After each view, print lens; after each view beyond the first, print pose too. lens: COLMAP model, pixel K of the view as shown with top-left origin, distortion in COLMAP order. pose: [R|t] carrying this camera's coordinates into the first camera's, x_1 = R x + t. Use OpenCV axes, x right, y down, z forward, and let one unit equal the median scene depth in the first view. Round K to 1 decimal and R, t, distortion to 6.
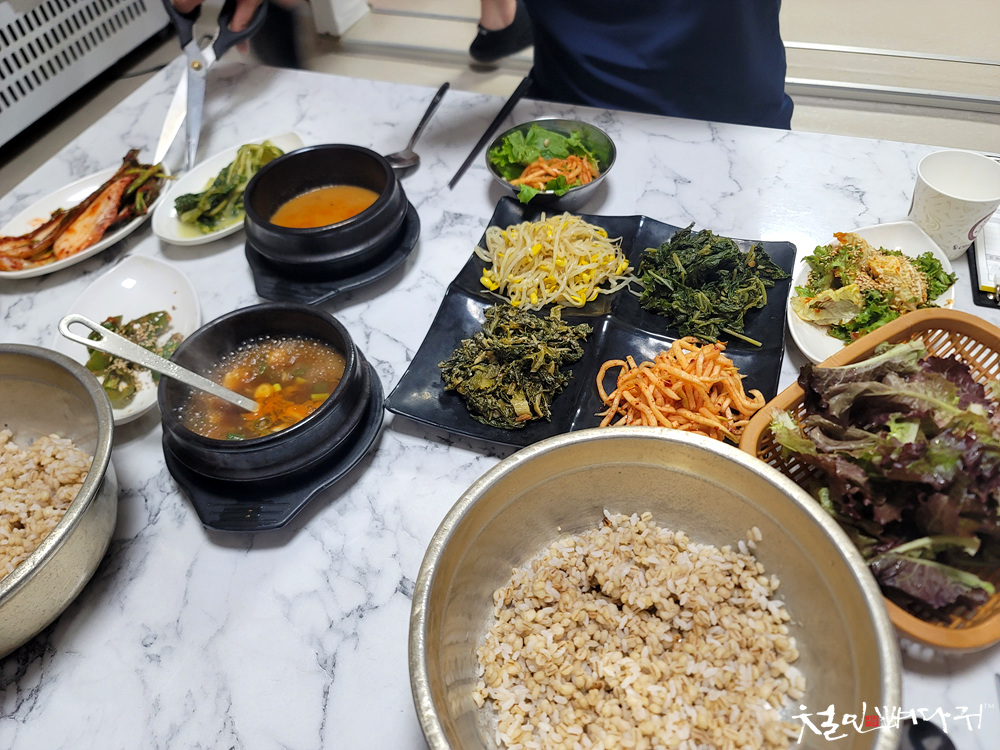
lens RADIAL K [[736.2, 0, 493.5], [0, 736.2, 374.8], [0, 0, 1]] dist [-0.007719, -0.007489]
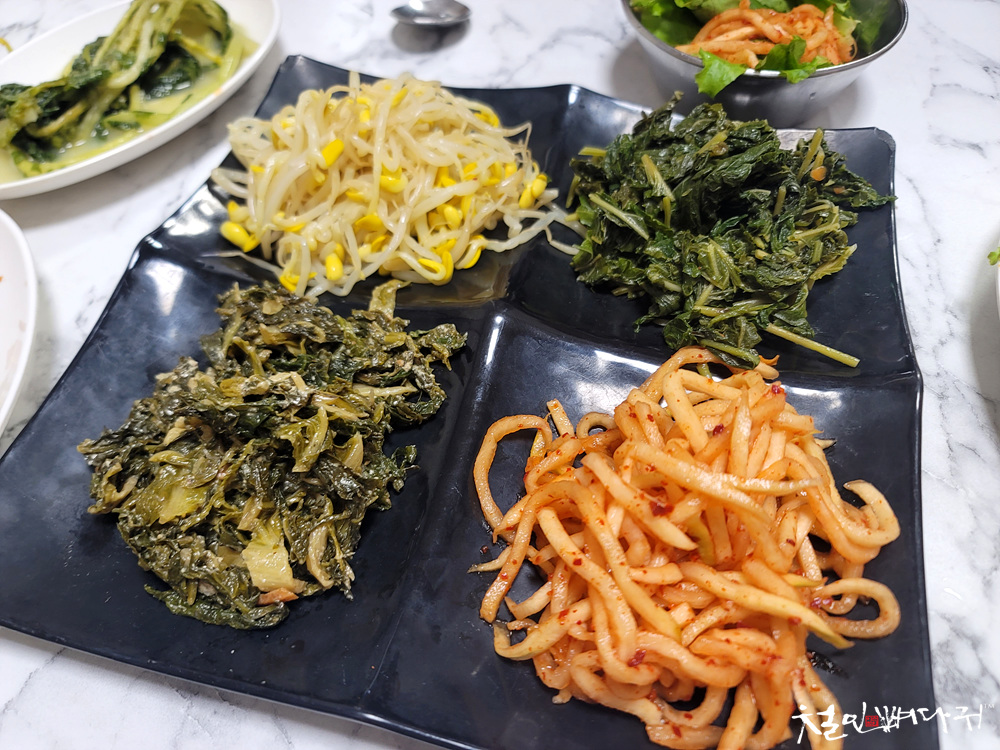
lens RADIAL K [[736.2, 0, 503.3], [0, 736.2, 375.2], [0, 0, 1]] dist [-0.007719, -0.007489]
pose [[0.994233, -0.048045, 0.095875, 0.115029], [0.041247, 0.996575, 0.071666, -0.070183], [-0.098990, -0.067298, 0.992810, 0.579639]]
